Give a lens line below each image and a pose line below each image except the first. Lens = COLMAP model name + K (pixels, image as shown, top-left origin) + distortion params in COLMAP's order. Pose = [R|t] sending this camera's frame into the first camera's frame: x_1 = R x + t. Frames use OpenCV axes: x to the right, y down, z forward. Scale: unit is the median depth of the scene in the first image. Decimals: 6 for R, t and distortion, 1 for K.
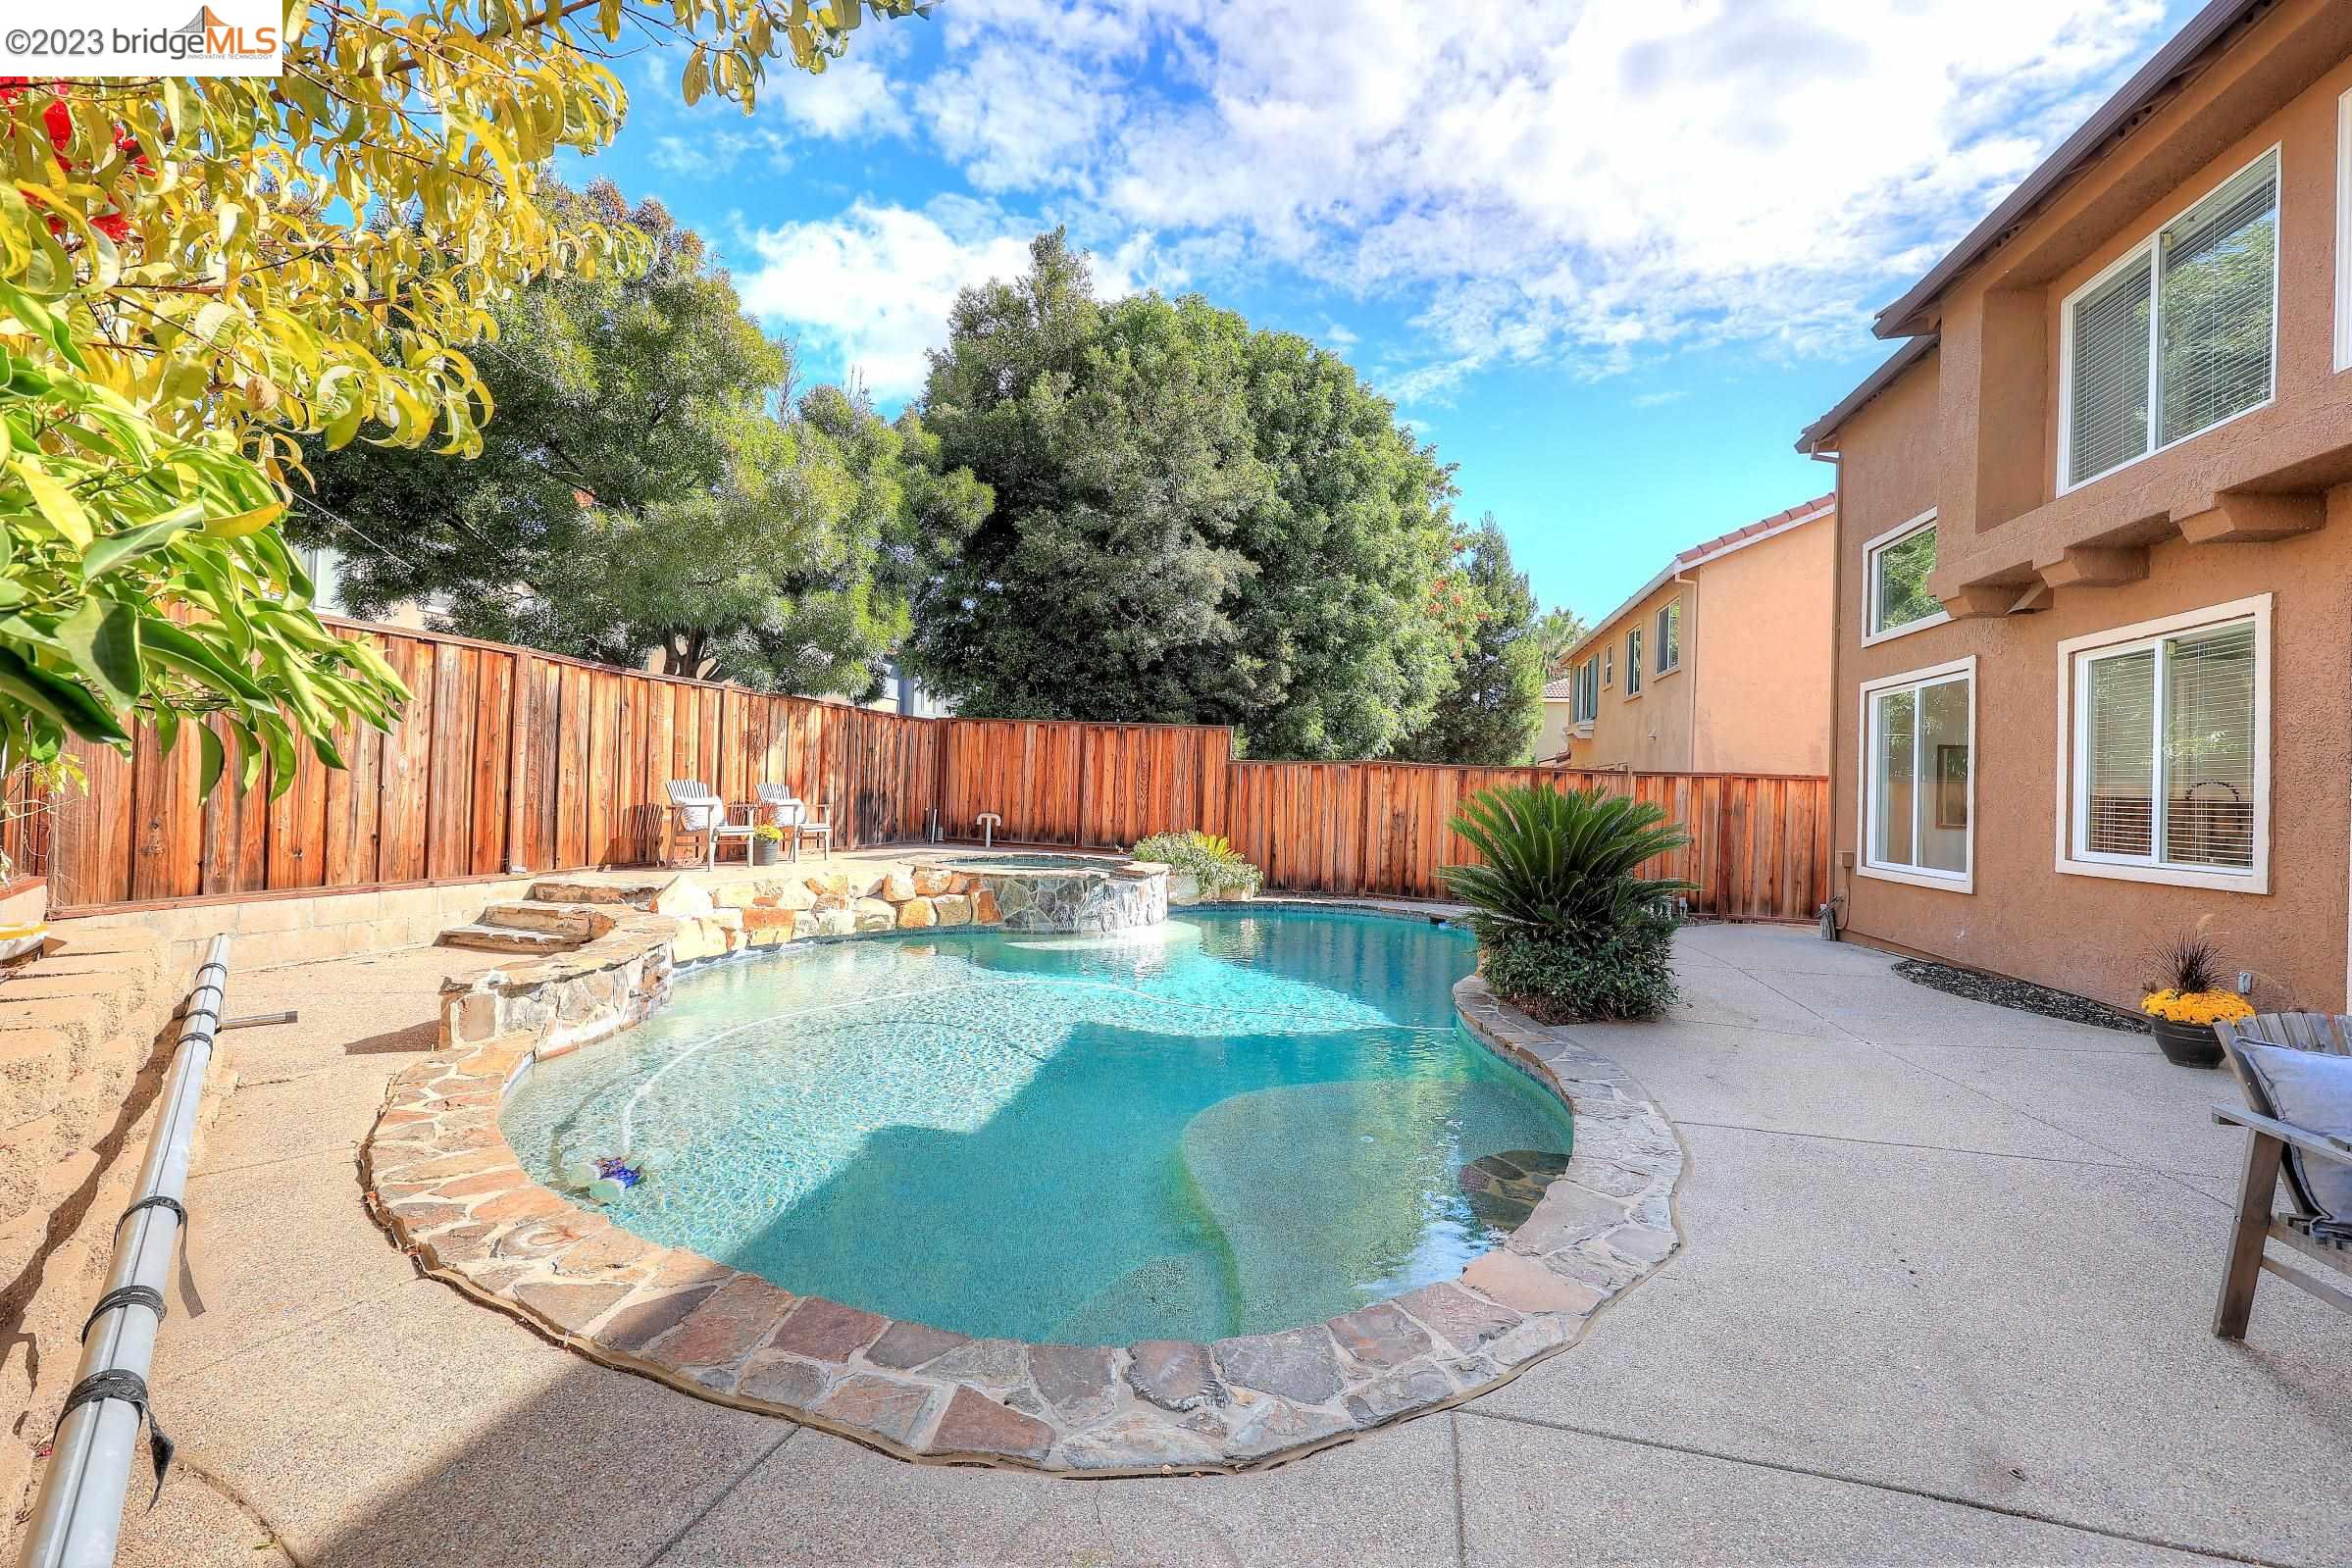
lens RADIAL K [[942.0, 0, 1177.3], [0, 942.0, 786.8], [0, 0, 1]] dist [-0.000485, -0.000388]
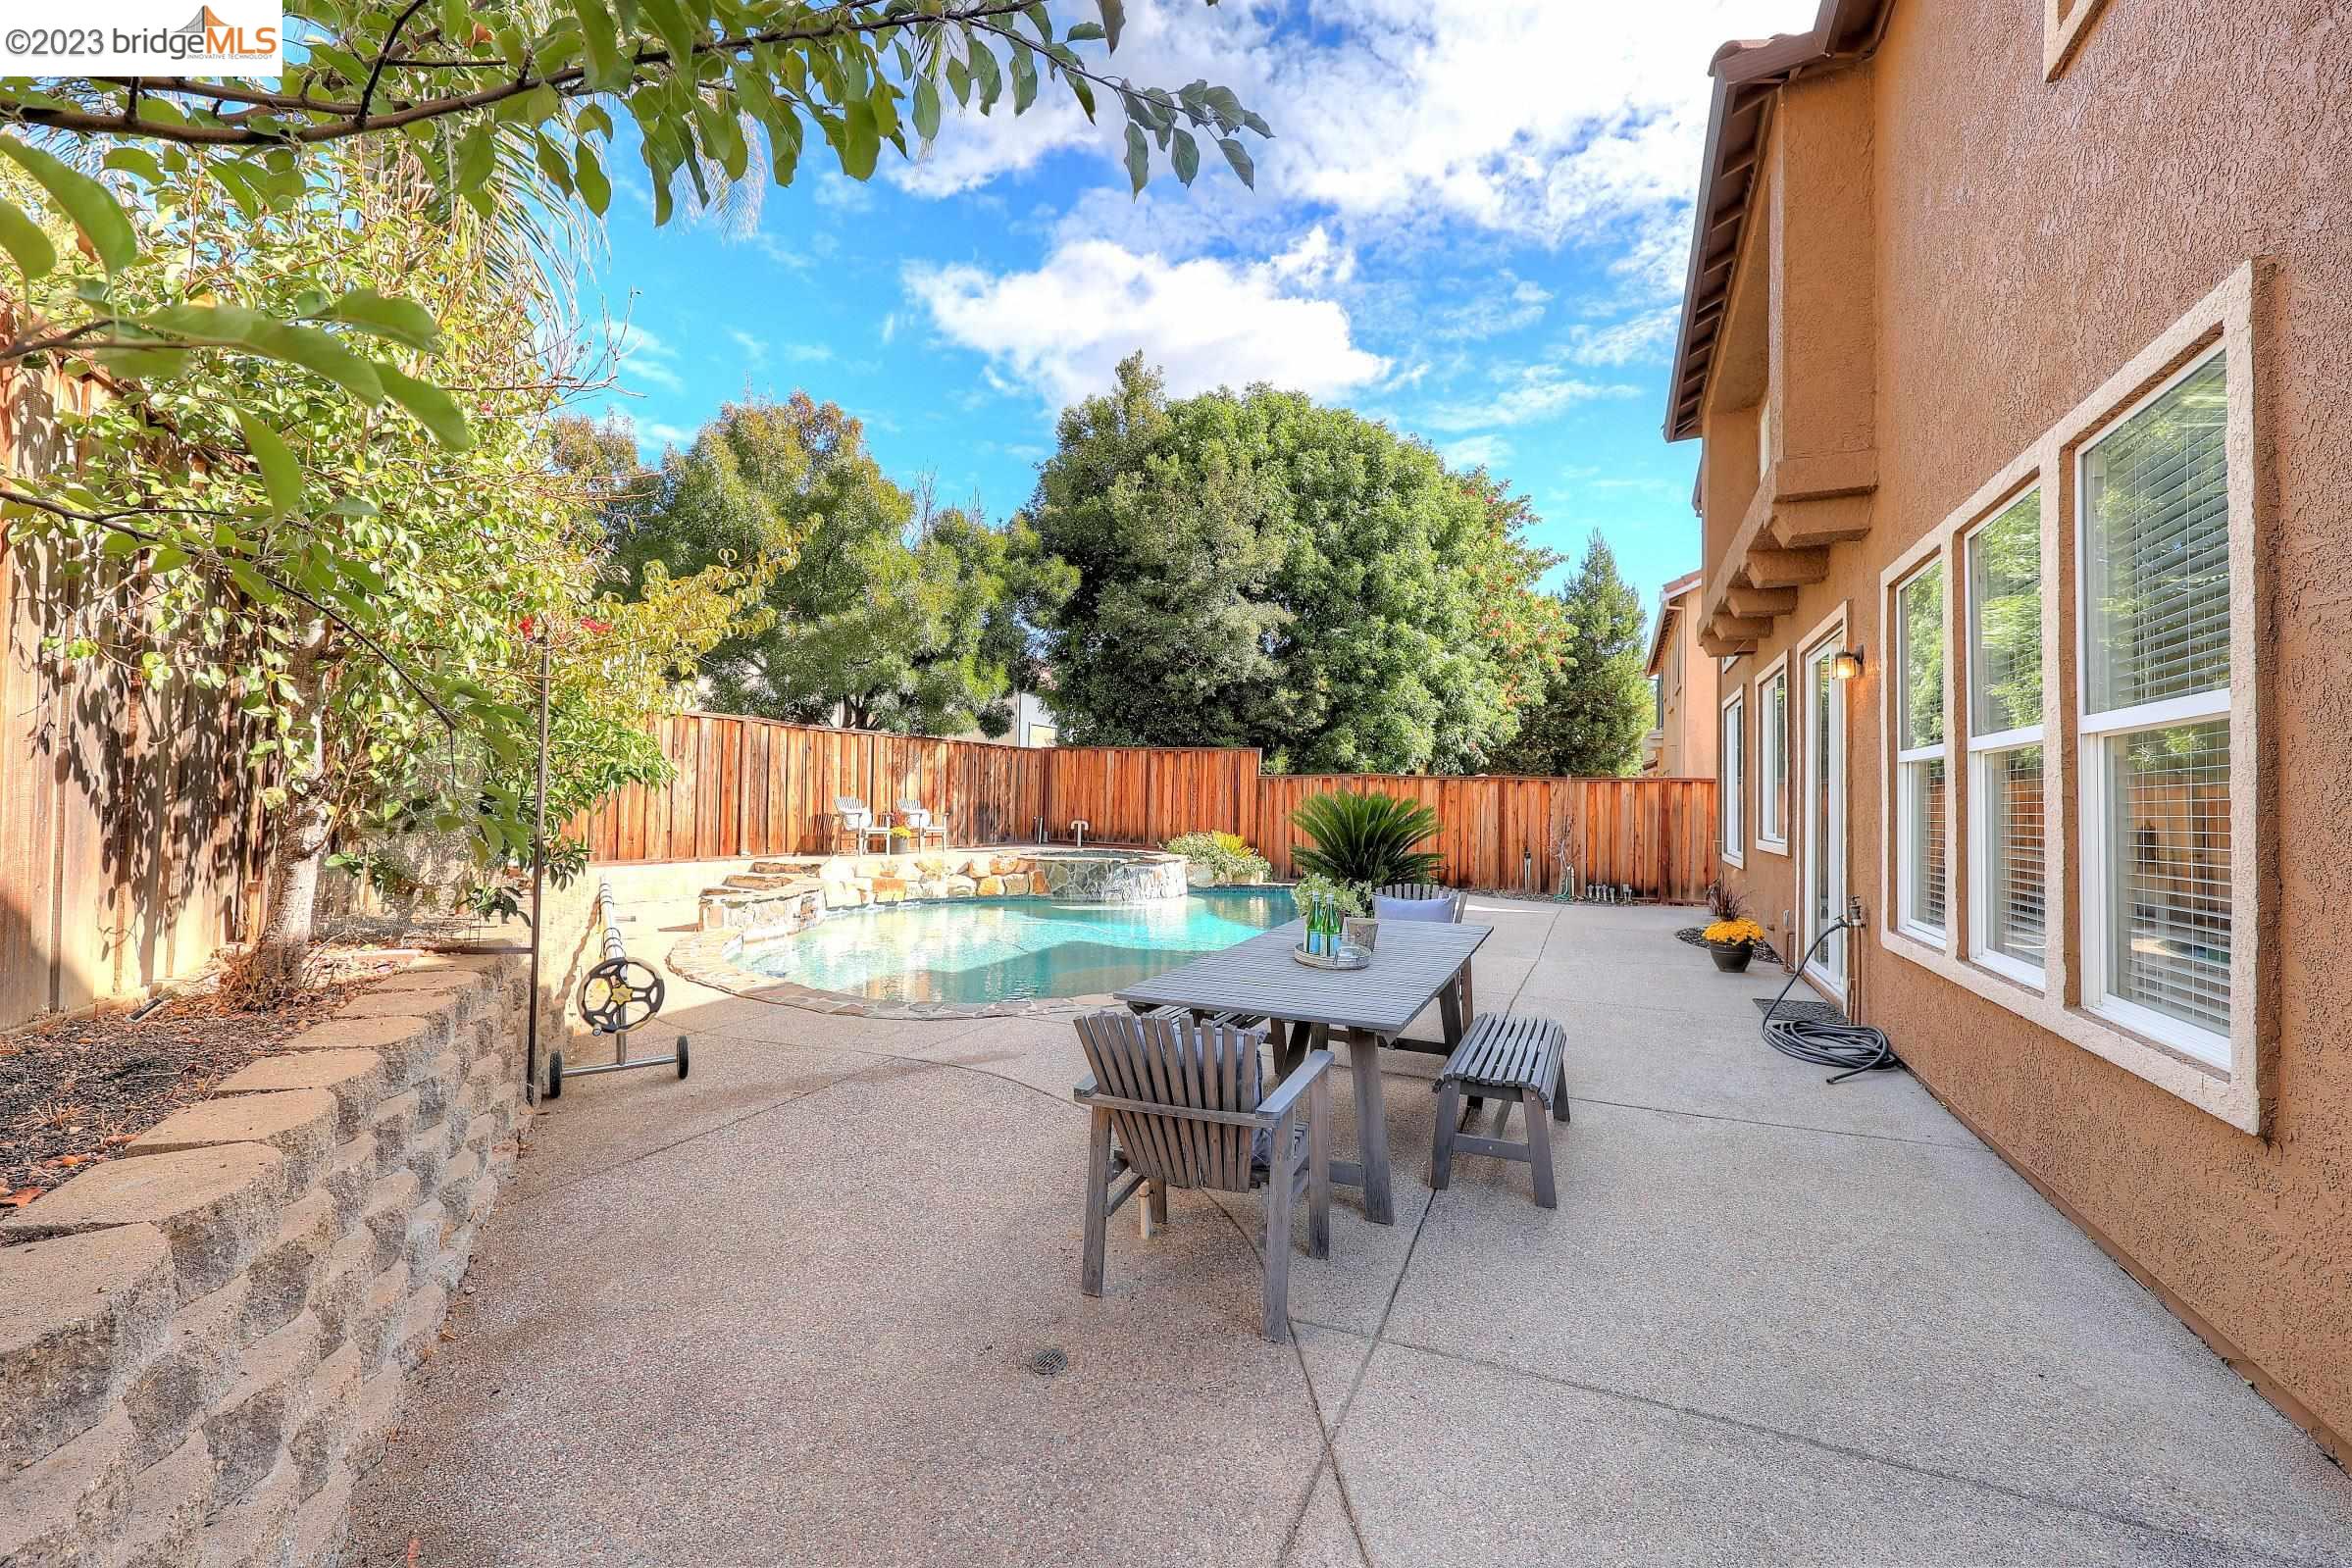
lens RADIAL K [[942.0, 0, 1172.5], [0, 942.0, 791.7], [0, 0, 1]] dist [-0.000485, -0.000388]
pose [[0.977365, -0.017369, -0.210847, 0.222439], [0.014982, 0.999804, -0.012915, 0.008331], [0.211030, 0.009464, 0.977434, -0.264773]]
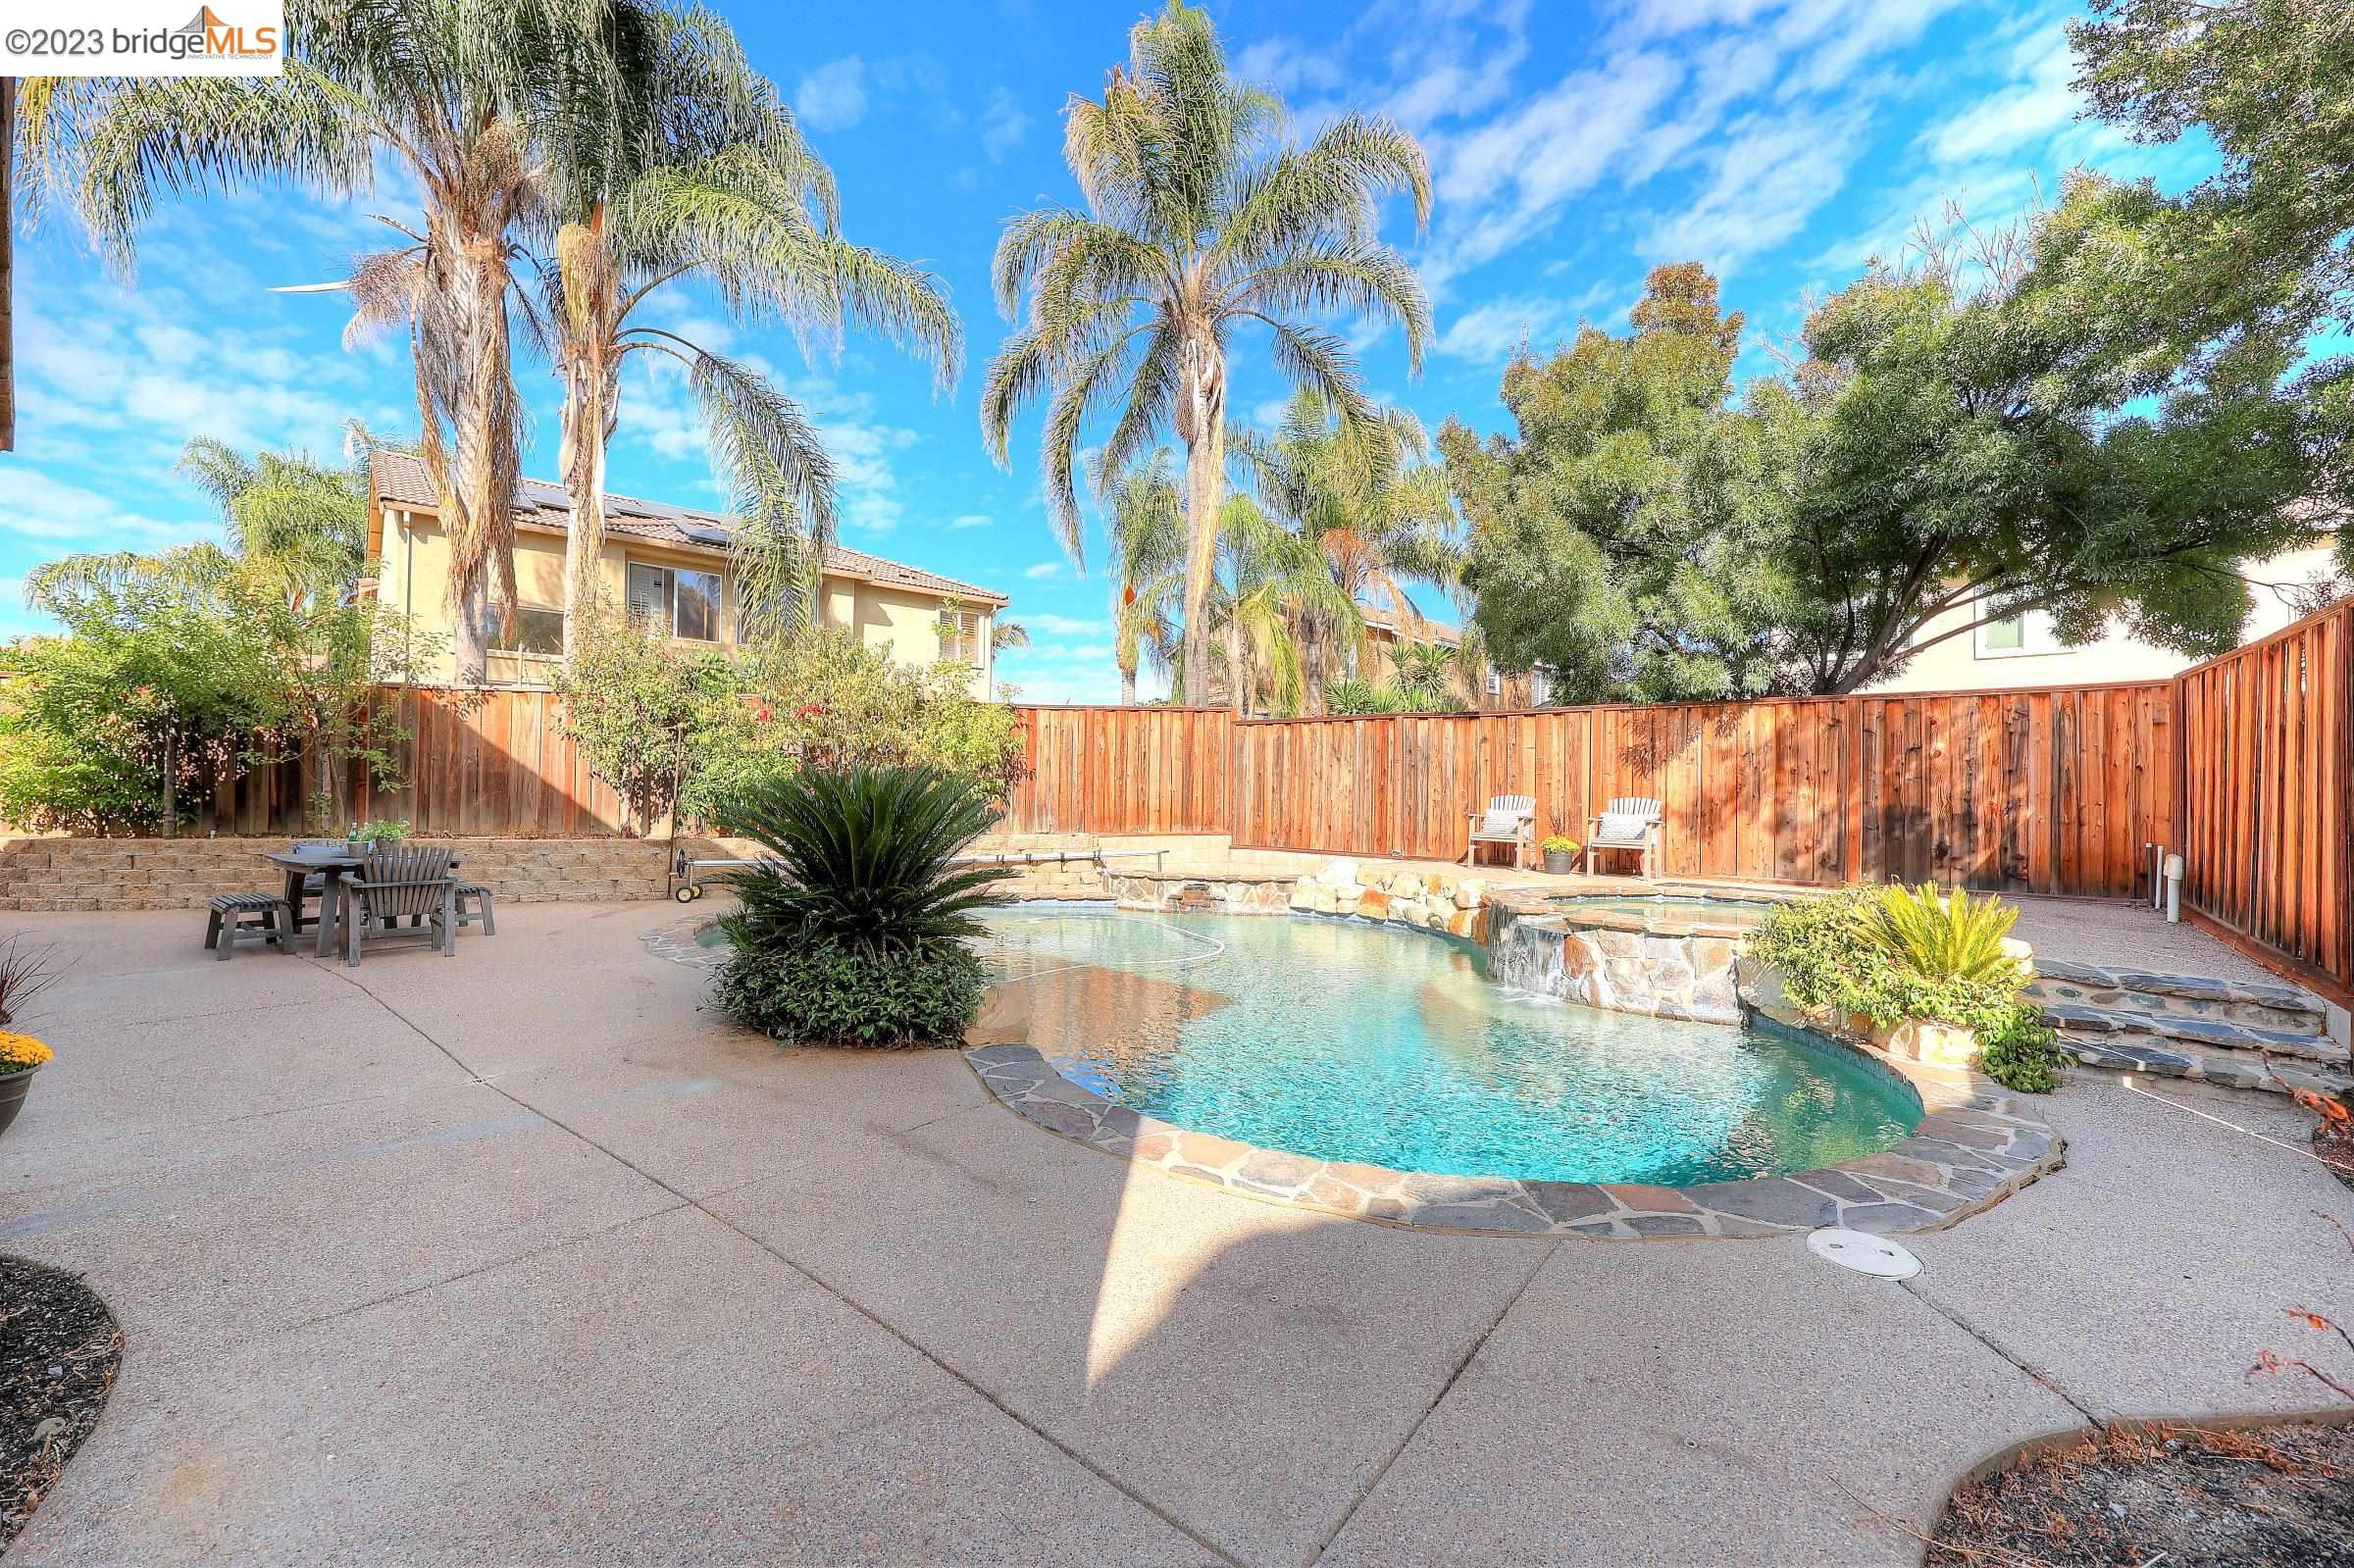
lens RADIAL K [[942.8, 0, 1179.8], [0, 942.8, 769.9], [0, 0, 1]] dist [-0.000485, -0.000388]
pose [[-0.450353, -0.053694, -0.891234, 0.543867], [-0.018971, 0.998540, -0.050573, 0.021339], [0.892649, -0.005869, -0.450714, 0.850856]]
